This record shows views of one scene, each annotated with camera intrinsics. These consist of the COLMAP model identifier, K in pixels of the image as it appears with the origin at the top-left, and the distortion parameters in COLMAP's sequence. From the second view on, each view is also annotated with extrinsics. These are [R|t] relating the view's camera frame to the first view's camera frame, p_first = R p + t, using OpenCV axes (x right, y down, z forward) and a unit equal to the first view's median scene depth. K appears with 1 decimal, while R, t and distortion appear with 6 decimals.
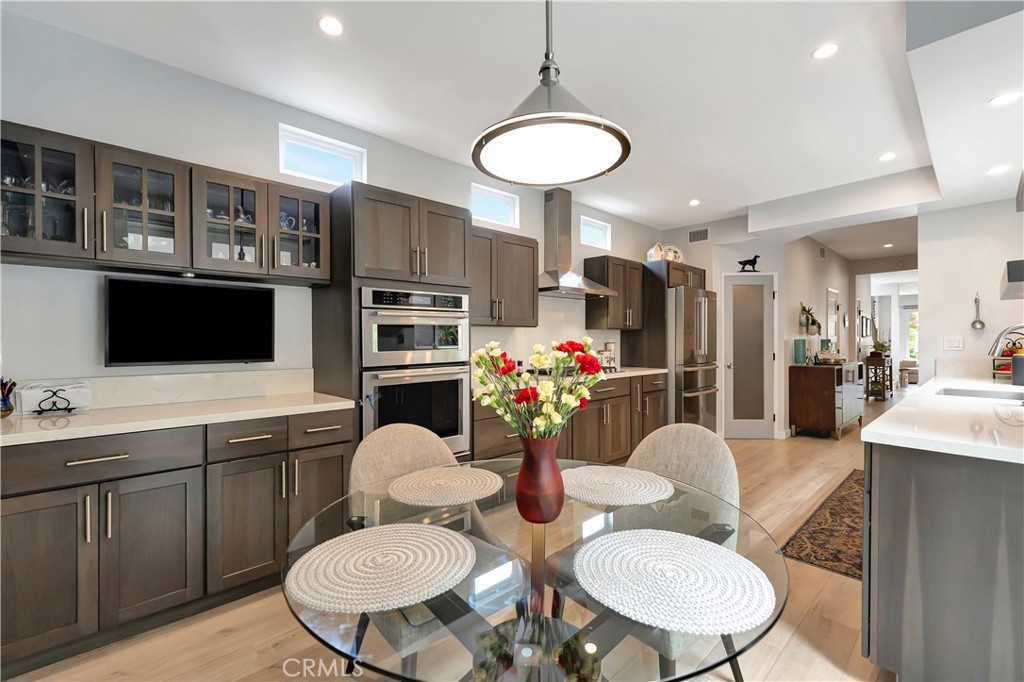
lens RADIAL K [[447.3, 0, 509.3], [0, 447.3, 344.0], [0, 0, 1]] dist [-0.000885, -0.000036]
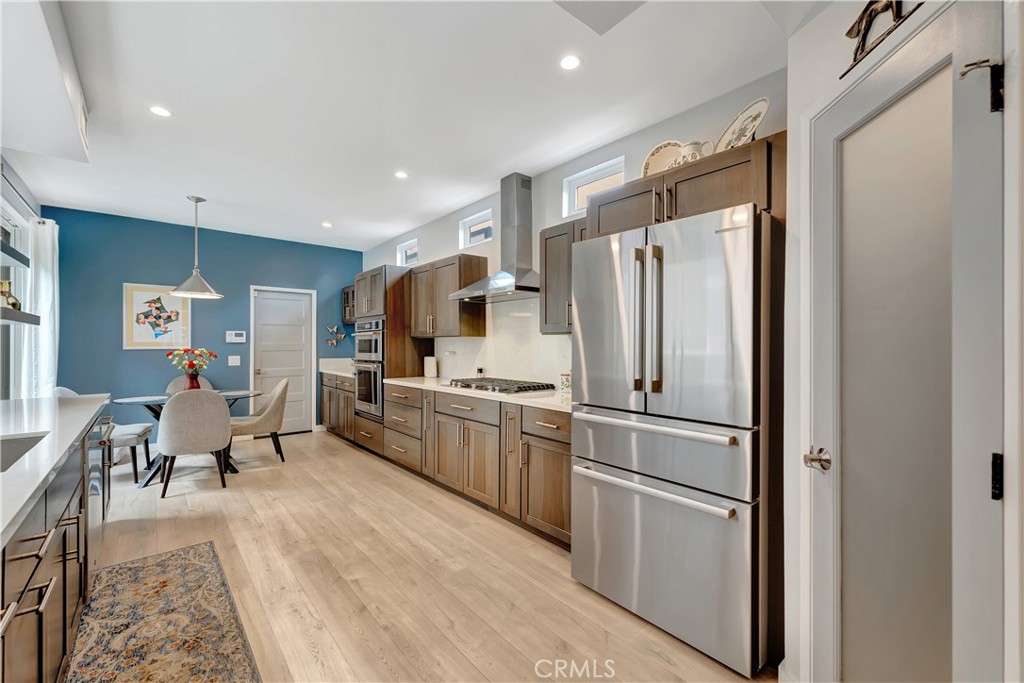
lens RADIAL K [[427.9, 0, 512.0], [0, 427.9, 341.5], [0, 0, 1]] dist [0.012501, -0.000811]
pose [[-0.059989, 0.000423, -0.998199, 1.154877], [-0.009672, 0.999953, 0.001005, -0.027747], [0.998152, 0.009715, -0.059982, 1.281569]]
